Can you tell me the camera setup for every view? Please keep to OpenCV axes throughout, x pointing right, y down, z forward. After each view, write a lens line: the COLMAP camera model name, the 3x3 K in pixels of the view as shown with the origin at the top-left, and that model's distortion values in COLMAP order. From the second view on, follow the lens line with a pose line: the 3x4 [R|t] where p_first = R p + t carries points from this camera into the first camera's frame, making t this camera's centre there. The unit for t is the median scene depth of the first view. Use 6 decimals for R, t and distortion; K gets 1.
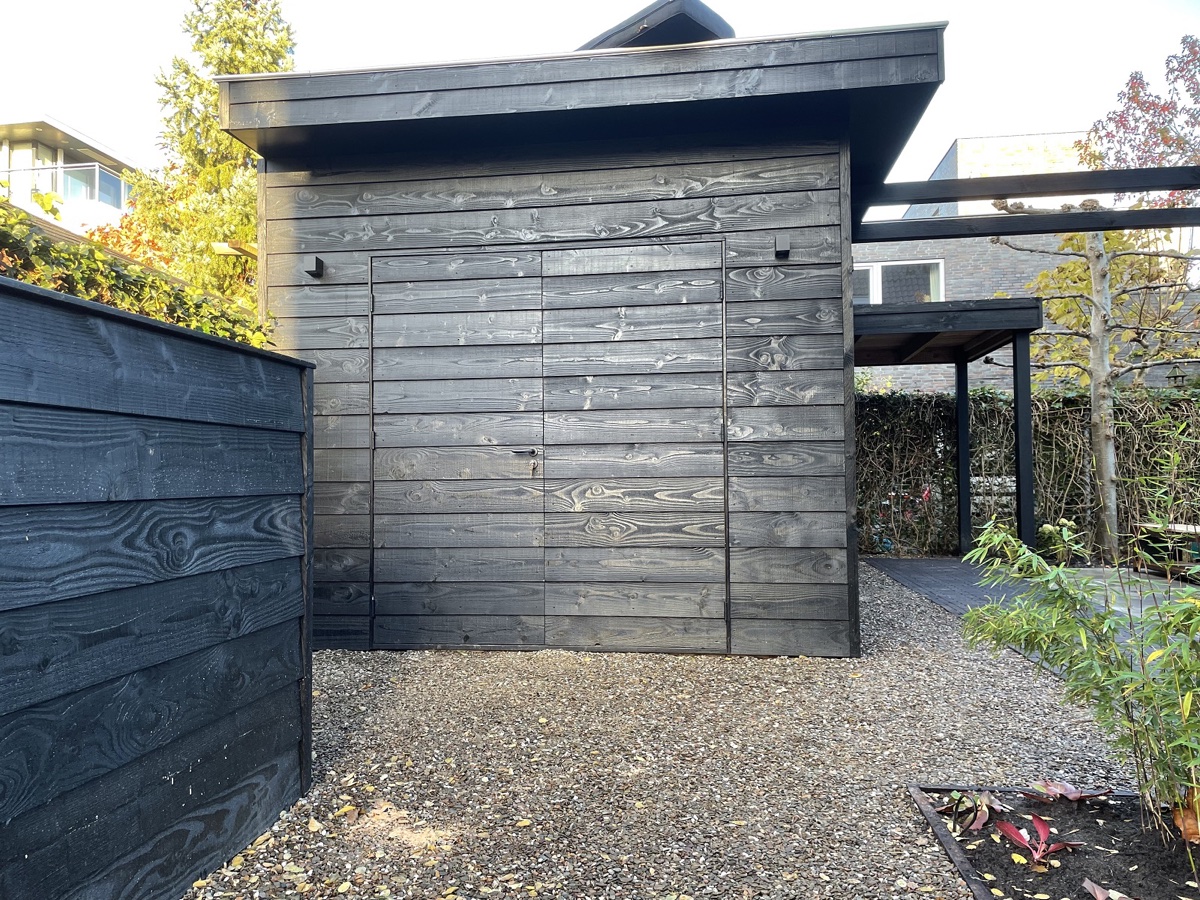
lens RADIAL K [[909.5, 0, 587.4], [0, 909.5, 453.7], [0, 0, 1]] dist [0.107295, -0.125515]
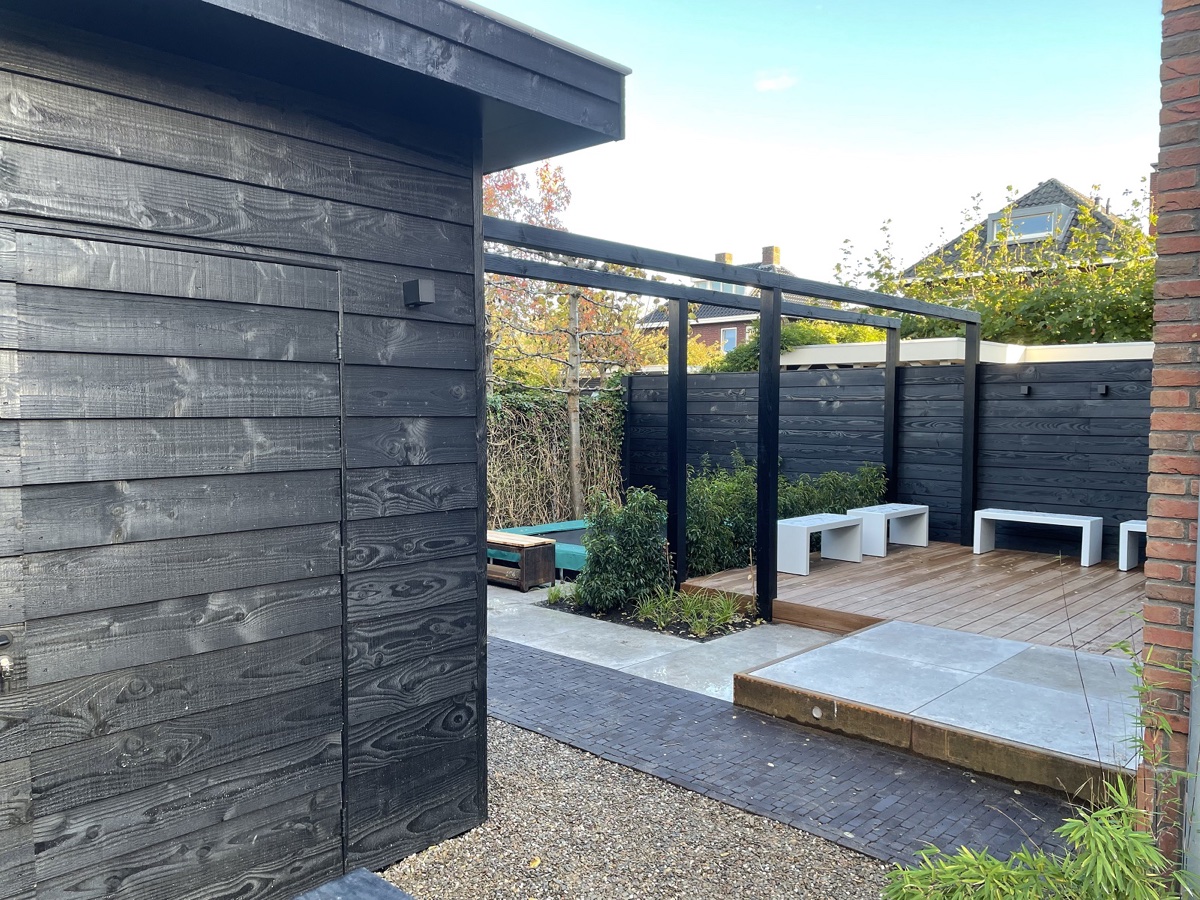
lens RADIAL K [[909.5, 0, 587.4], [0, 909.5, 453.7], [0, 0, 1]] dist [0.107295, -0.125515]
pose [[0.578221, -0.033125, 0.815208, -0.284523], [-0.030958, 0.997565, 0.062493, -0.142979], [-0.815293, -0.061372, 0.575787, 0.451654]]
